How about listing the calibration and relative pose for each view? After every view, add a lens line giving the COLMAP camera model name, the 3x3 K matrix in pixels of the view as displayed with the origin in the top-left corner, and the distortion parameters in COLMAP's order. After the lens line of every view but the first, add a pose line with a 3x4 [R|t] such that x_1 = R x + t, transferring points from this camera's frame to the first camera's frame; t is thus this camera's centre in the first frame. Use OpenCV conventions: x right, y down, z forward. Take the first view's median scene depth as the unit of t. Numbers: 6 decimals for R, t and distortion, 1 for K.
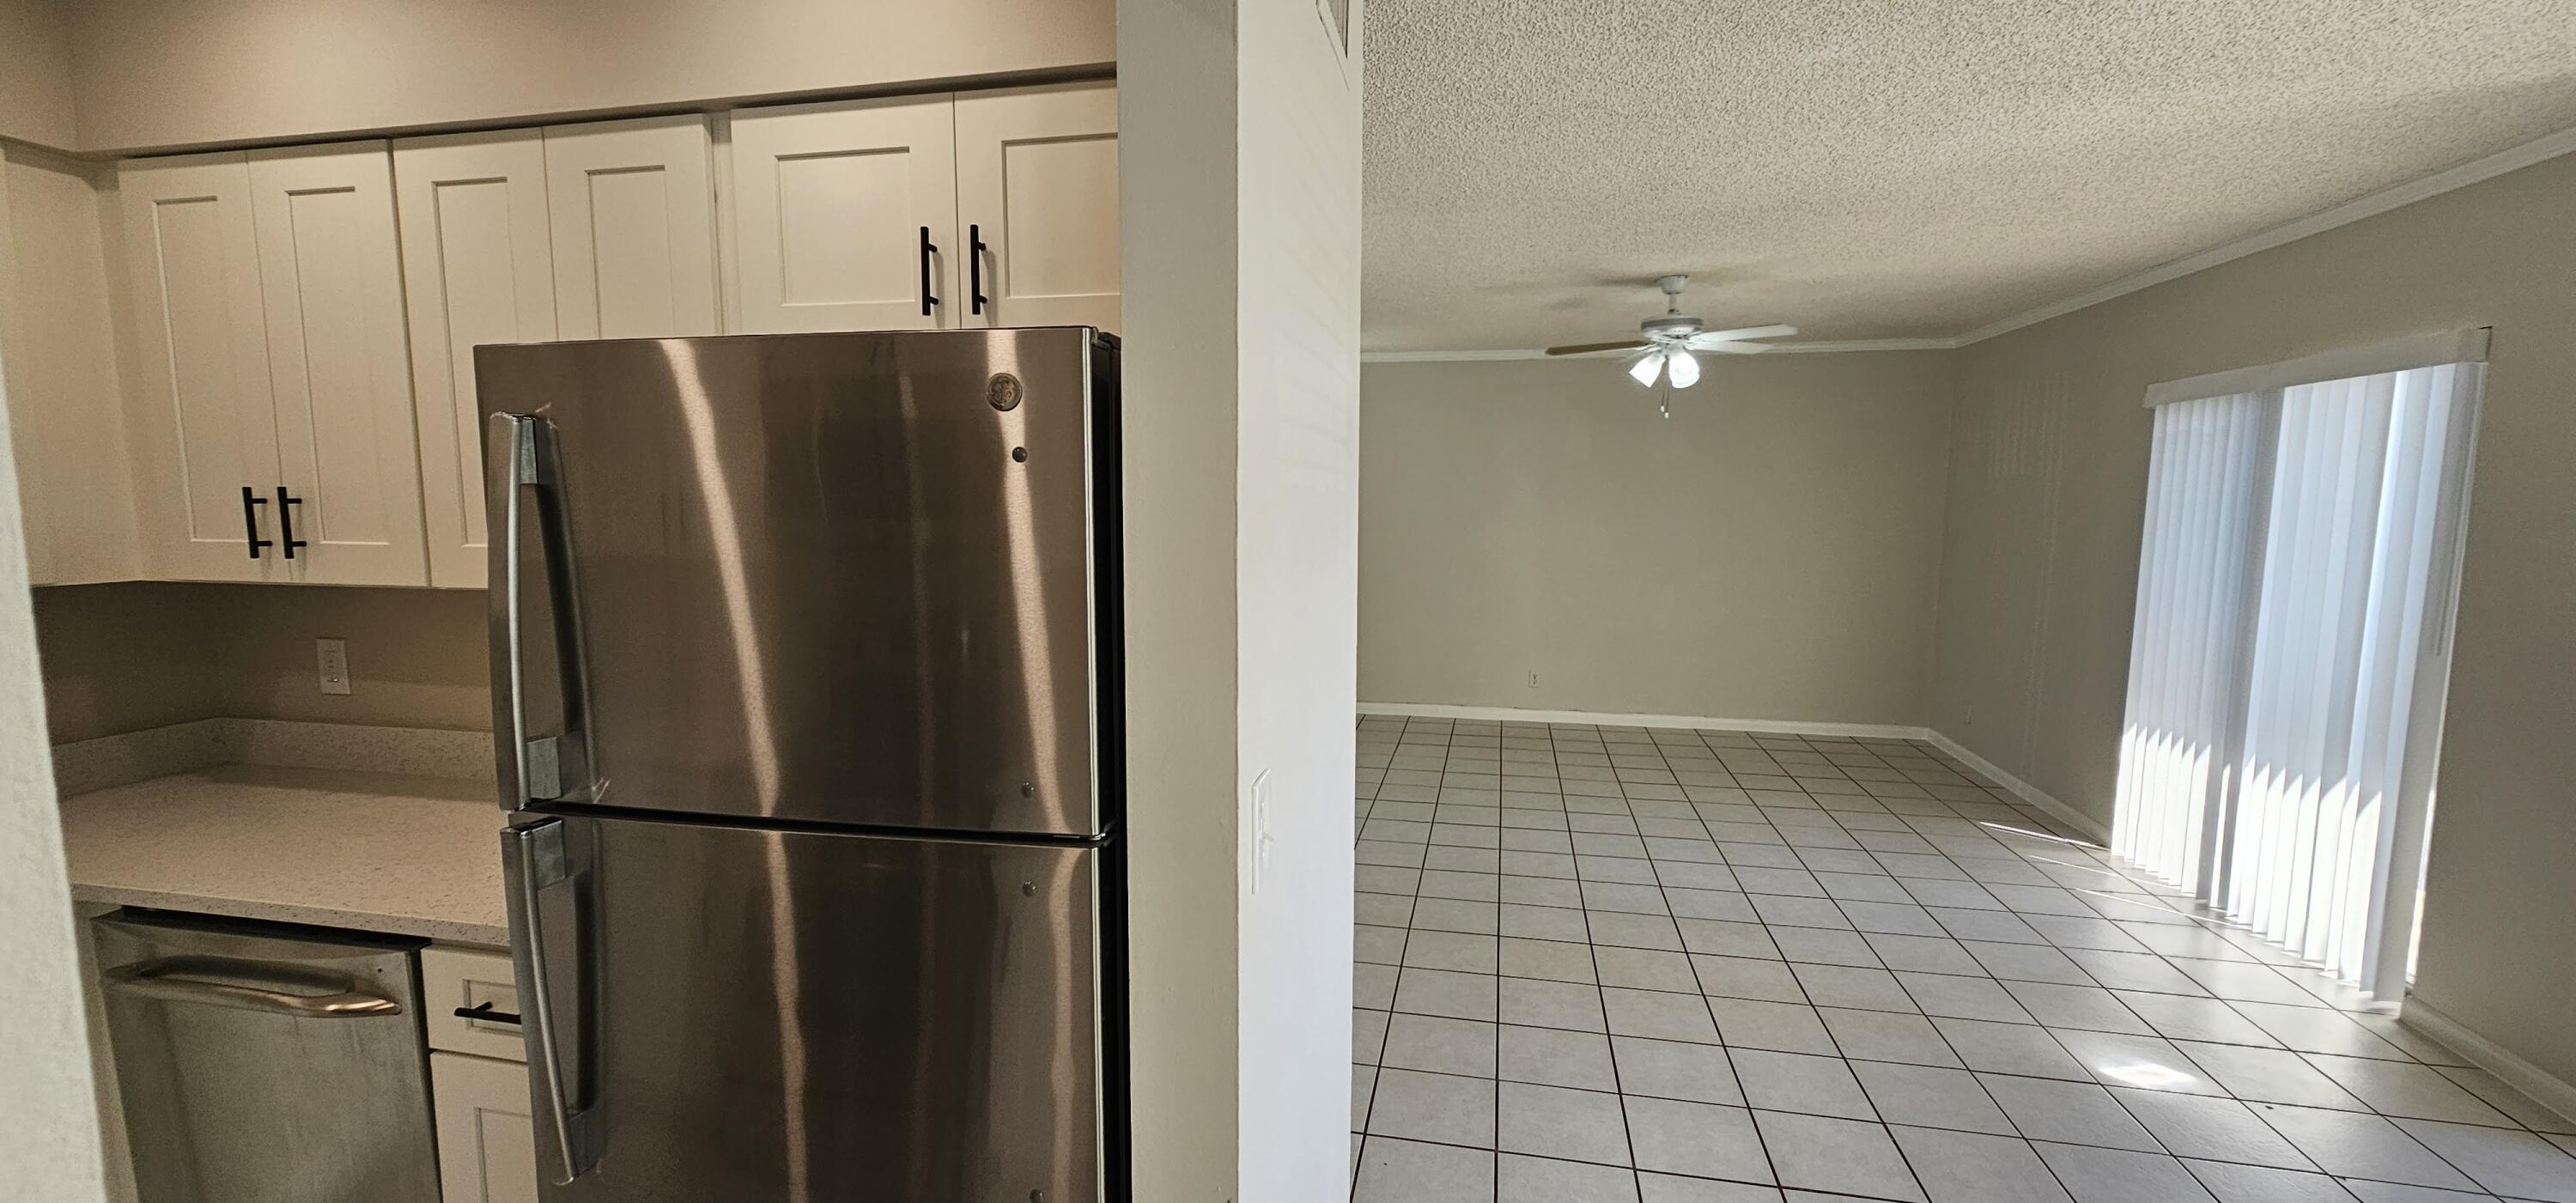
lens RADIAL K [[1051.2, 0, 1280.8], [0, 1051.2, 613.2], [0, 0, 1]] dist [0.001062, -0.000333]
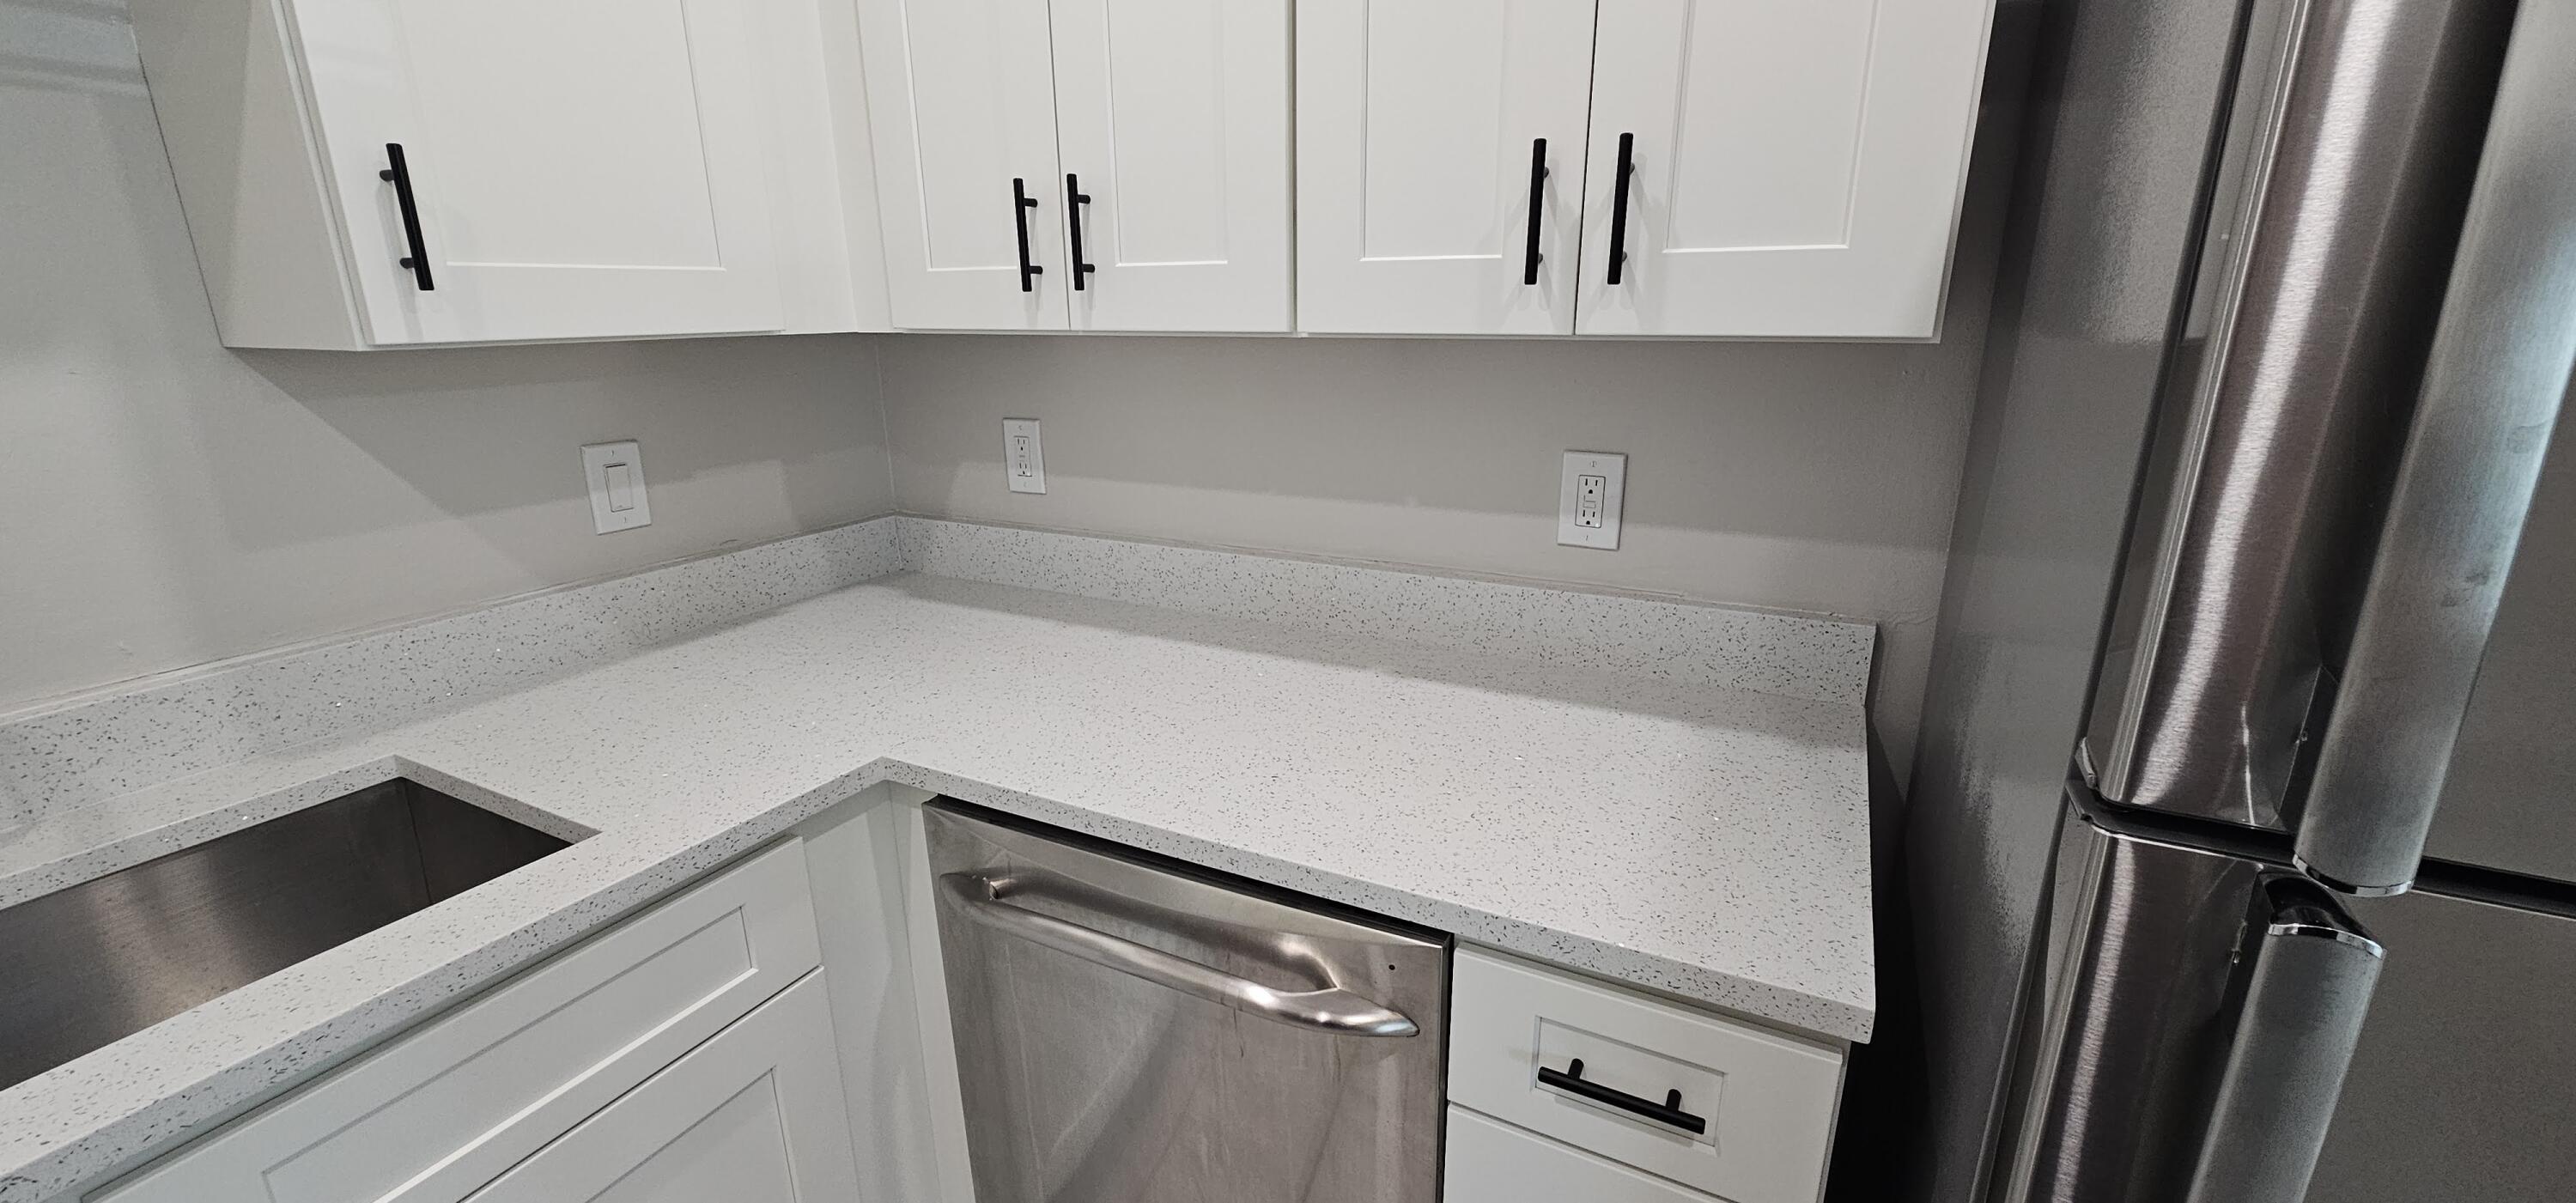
lens RADIAL K [[1051.2, 0, 1282.8], [0, 1051.2, 606.0], [0, 0, 1]] dist [0.001062, -0.000333]
pose [[0.962771, 0.064121, -0.262604, -0.616707], [-0.018548, 0.984840, 0.172470, 0.026459], [0.269682, -0.161178, 0.949365, 0.365013]]
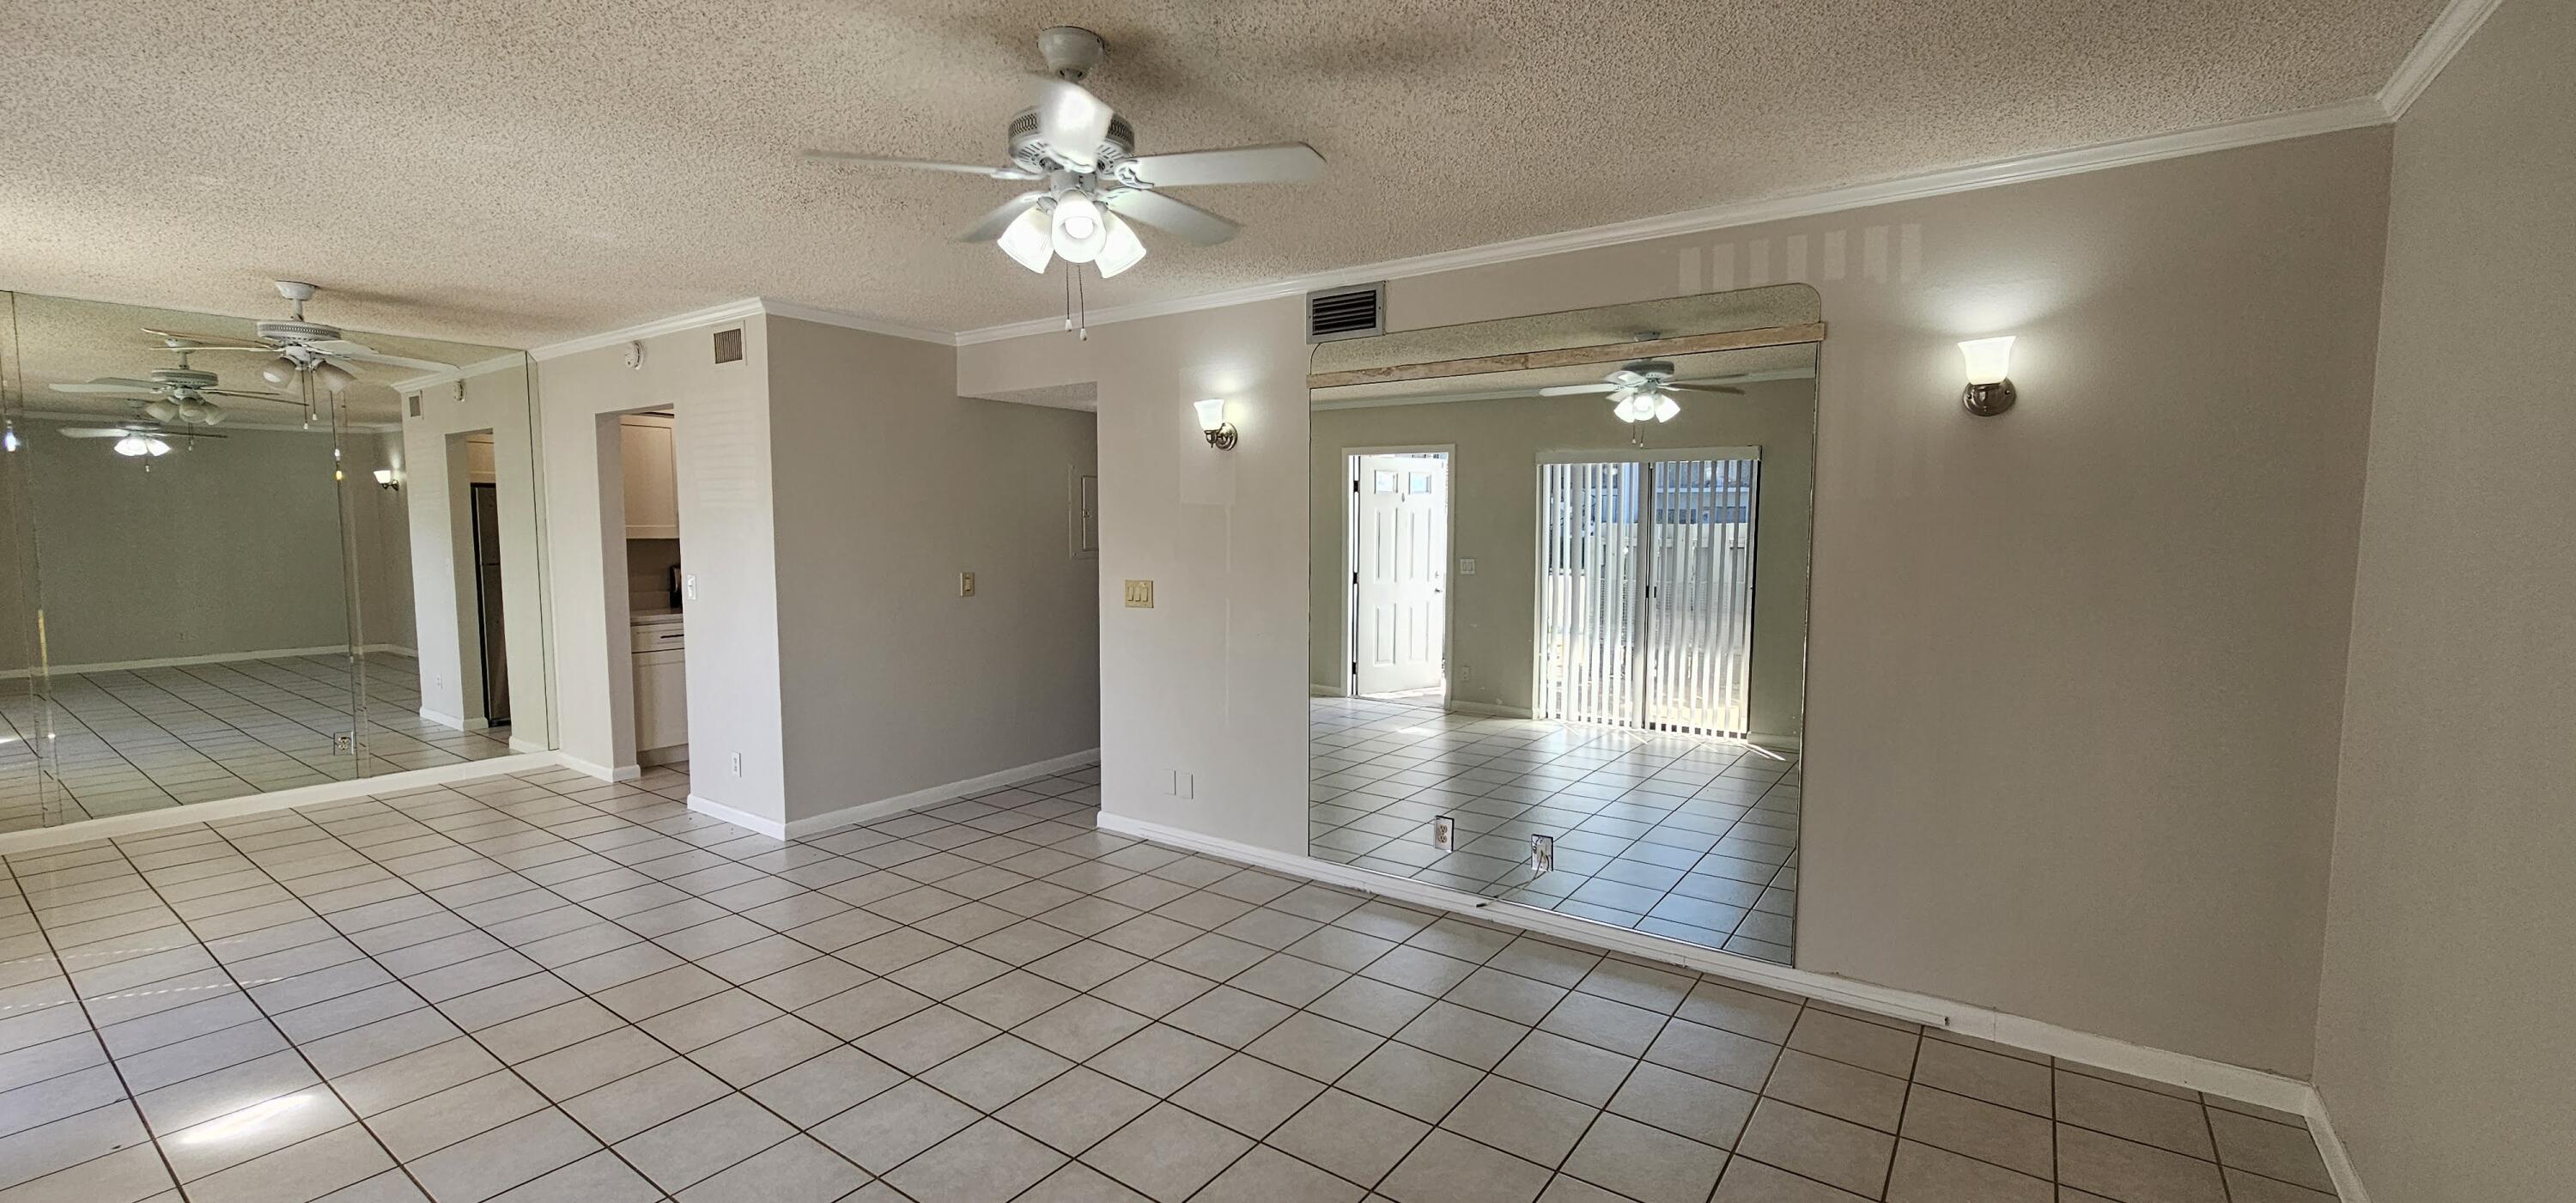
lens RADIAL K [[1051.2, 0, 1270.2], [0, 1051.2, 614.0], [0, 0, 1]] dist [0.001062, -0.000333]
pose [[-0.409570, 0.074260, -0.909251, 1.857304], [-0.109090, 0.985543, 0.129630, -0.317677], [0.905733, 0.152283, -0.395548, 3.077463]]
